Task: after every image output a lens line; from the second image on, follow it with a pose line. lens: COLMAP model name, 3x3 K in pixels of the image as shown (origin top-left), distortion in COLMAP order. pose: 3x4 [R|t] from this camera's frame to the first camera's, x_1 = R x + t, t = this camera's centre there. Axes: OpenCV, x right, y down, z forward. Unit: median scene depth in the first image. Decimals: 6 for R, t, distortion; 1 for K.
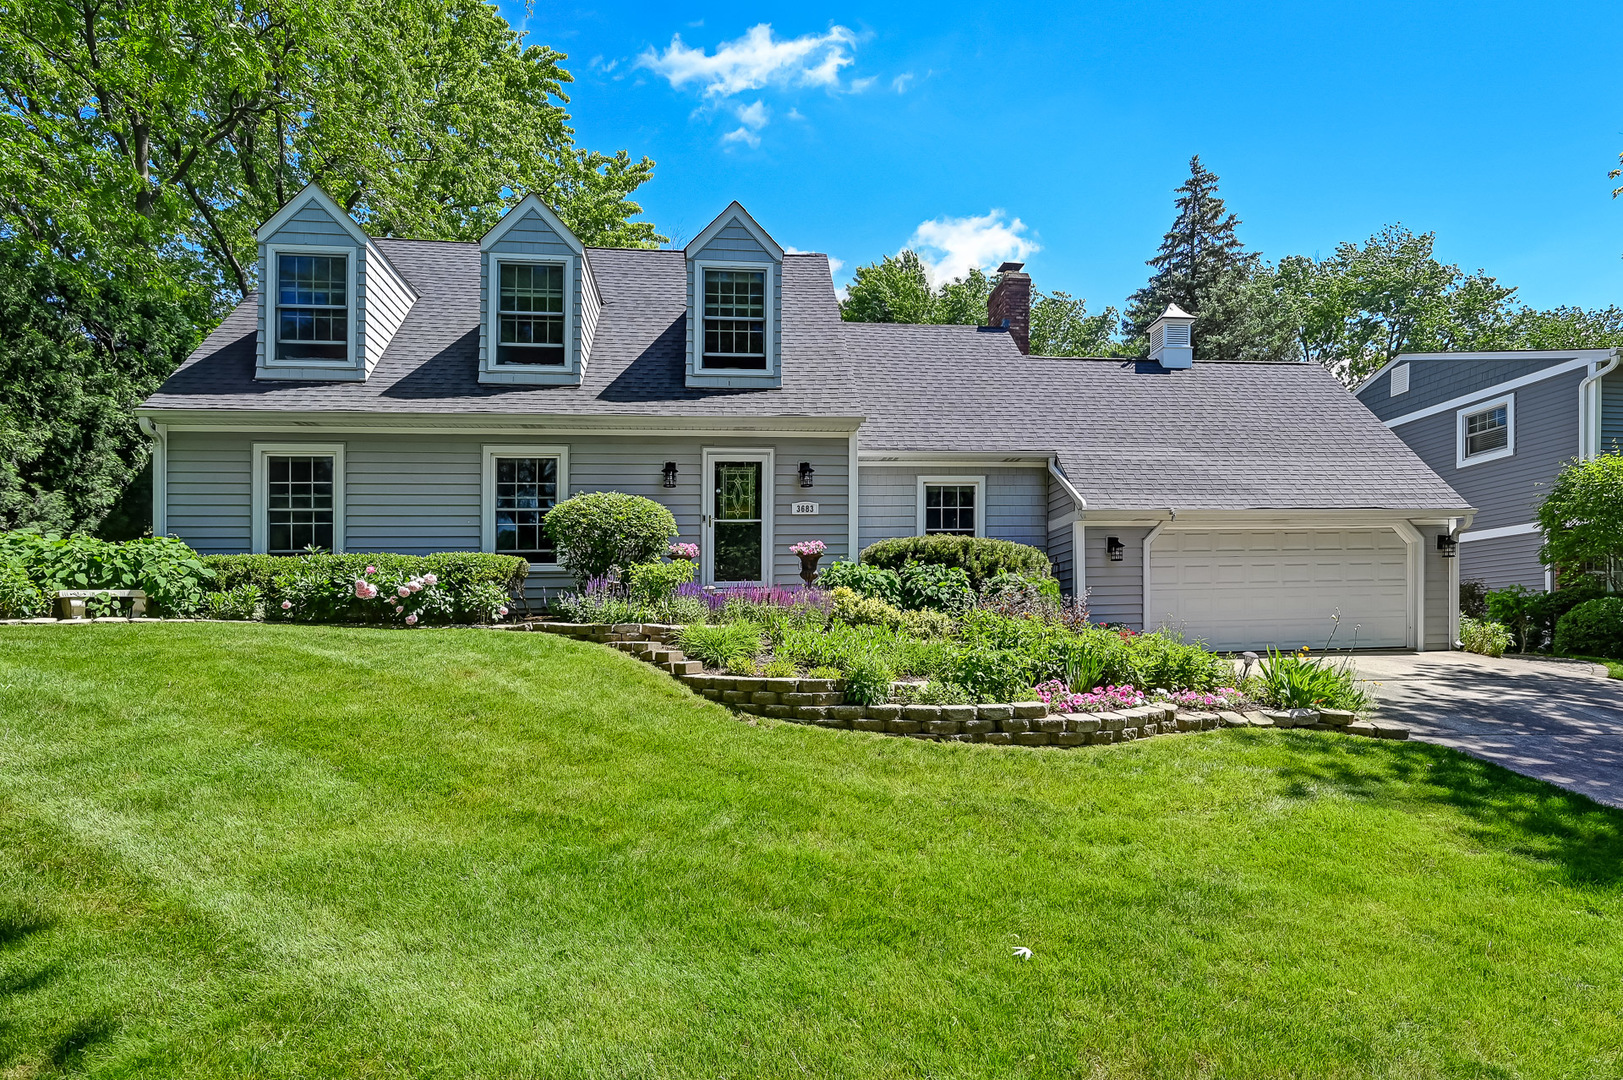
lens RADIAL K [[846.8, 0, 811.8], [0, 846.8, 641.7], [0, 0, 1]] dist [-0.000885, 0.001366]
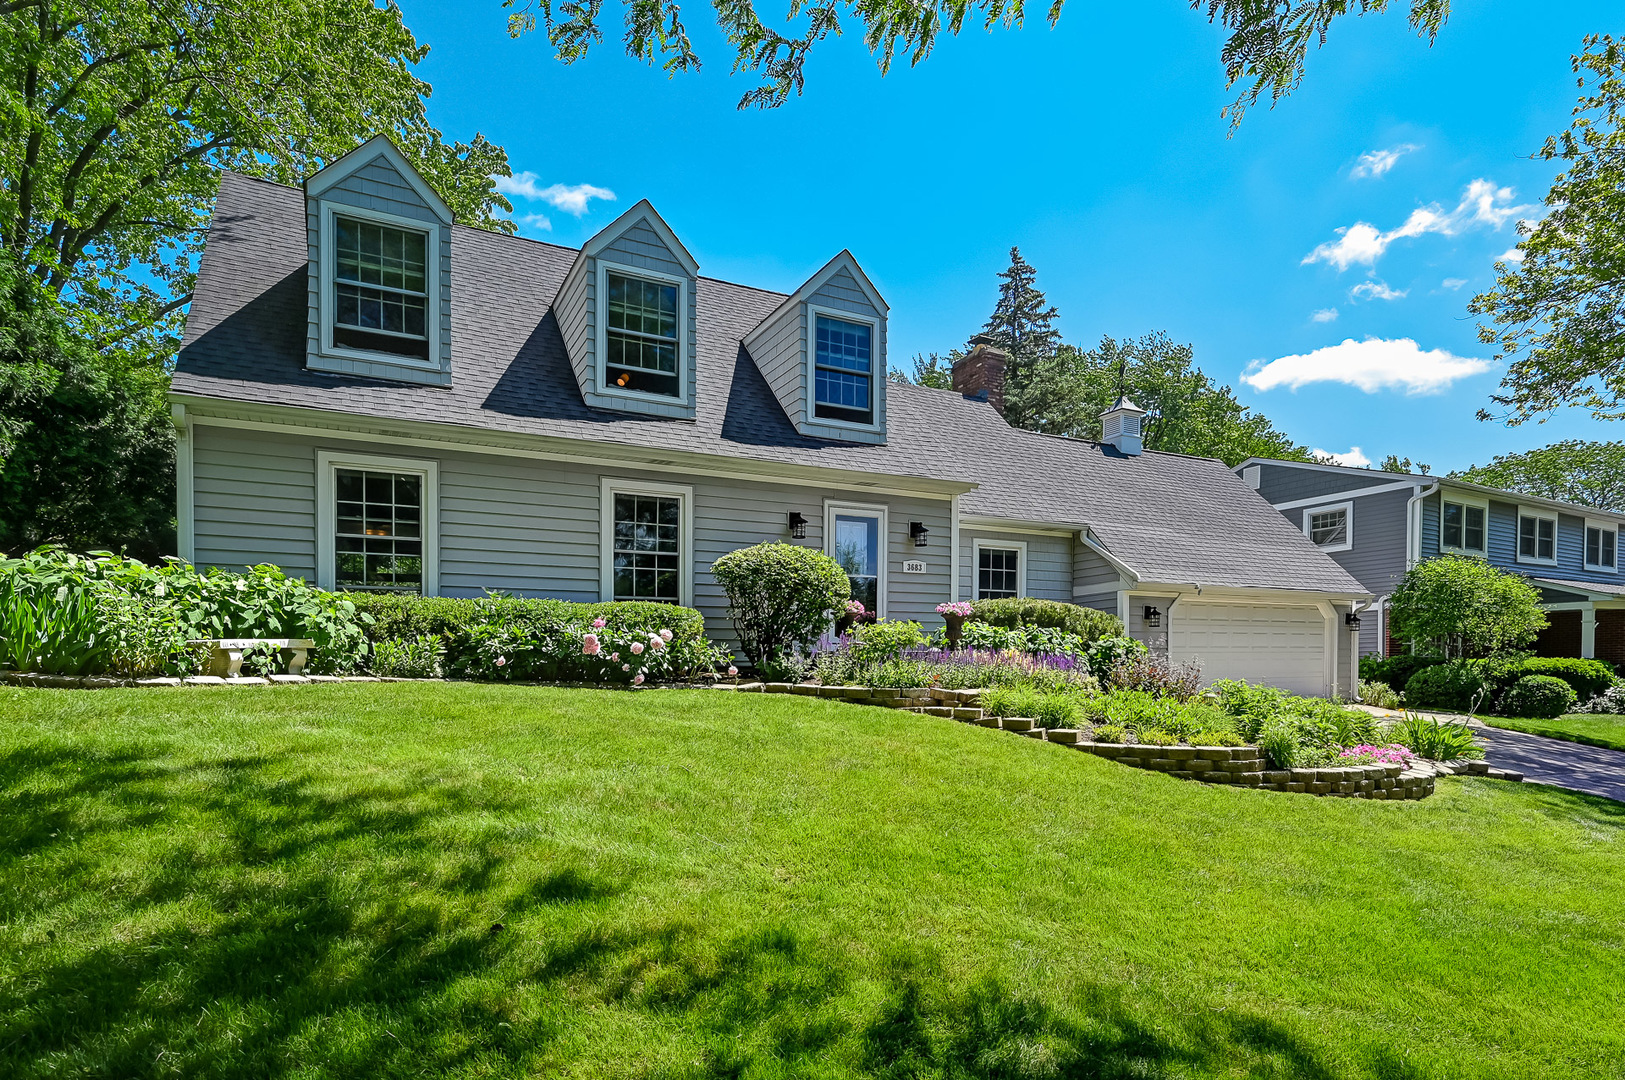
lens RADIAL K [[867.6, 0, 810.7], [0, 867.6, 687.9], [0, 0, 1]] dist [0.001052, -0.000847]
pose [[0.936176, 0.003767, 0.351511, -0.490973], [-0.008441, 0.999895, 0.011764, -0.022911], [-0.351430, -0.013980, 0.936110, 0.064466]]
